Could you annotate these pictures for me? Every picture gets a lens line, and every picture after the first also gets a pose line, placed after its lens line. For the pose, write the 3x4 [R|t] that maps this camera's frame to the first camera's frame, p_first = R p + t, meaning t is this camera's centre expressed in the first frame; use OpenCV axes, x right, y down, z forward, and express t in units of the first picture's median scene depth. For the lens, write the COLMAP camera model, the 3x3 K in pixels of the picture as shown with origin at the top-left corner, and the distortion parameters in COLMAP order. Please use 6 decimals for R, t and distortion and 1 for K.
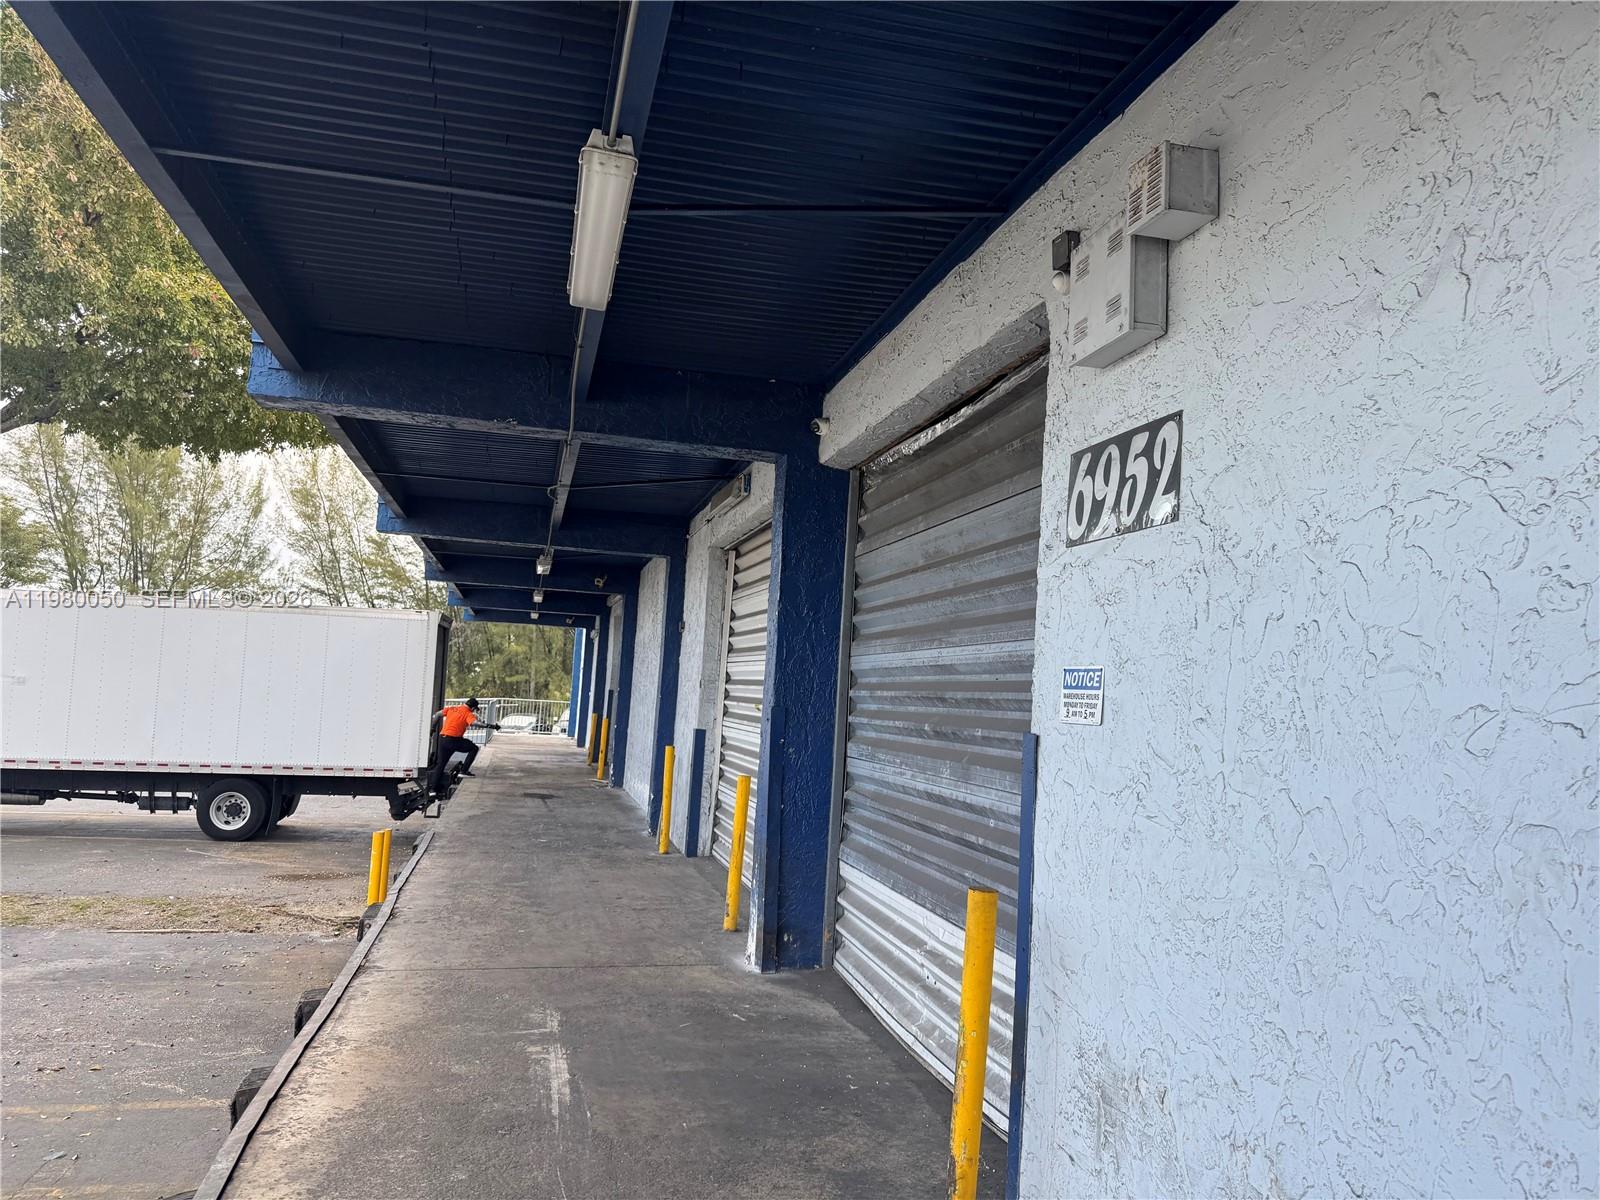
lens RADIAL K [[1210.8, 0, 800.0], [0, 1210.8, 600.0], [0, 0, 1]] dist [0.079143, -0.129752]
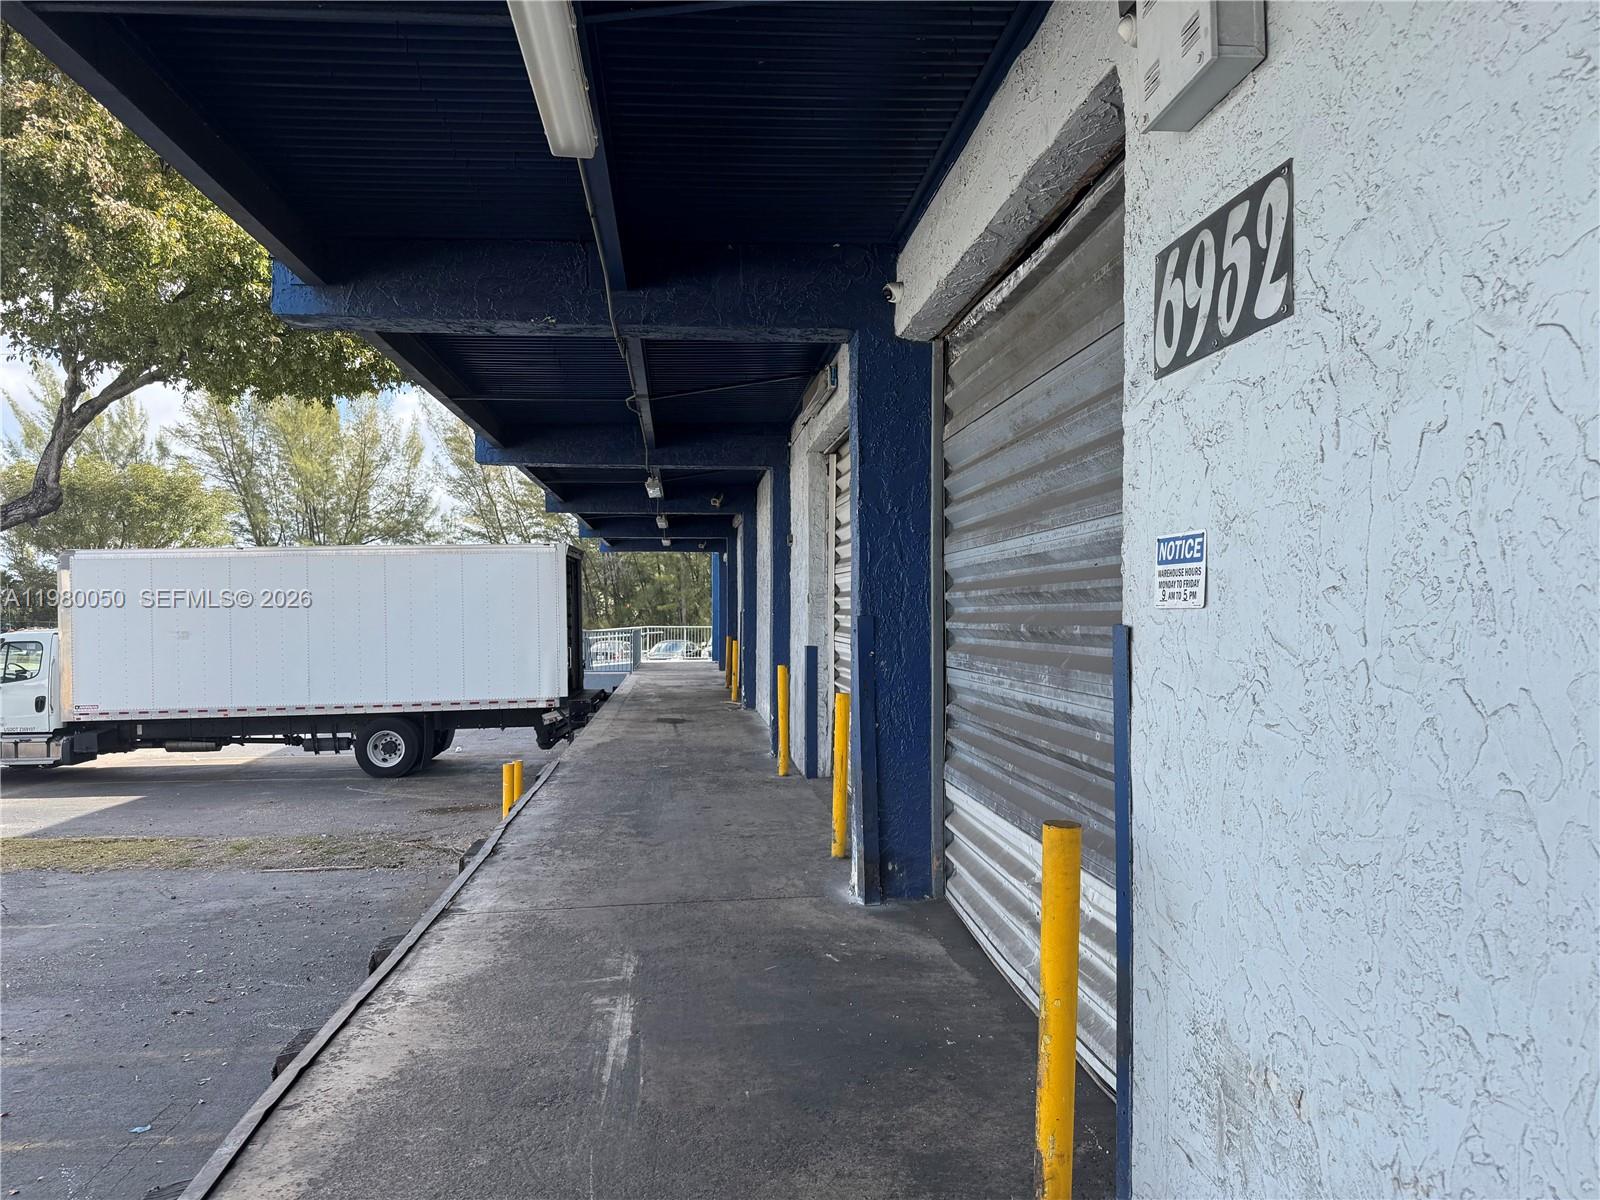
lens RADIAL K [[1178.8, 0, 800.0], [0, 1178.8, 600.0], [0, 0, 1]] dist [0.053827, -0.064981]
pose [[0.988286, -0.060309, -0.140193, 0.069270], [0.069498, 0.995679, 0.061596, 0.023712], [0.135872, -0.070617, 0.988206, 0.158945]]
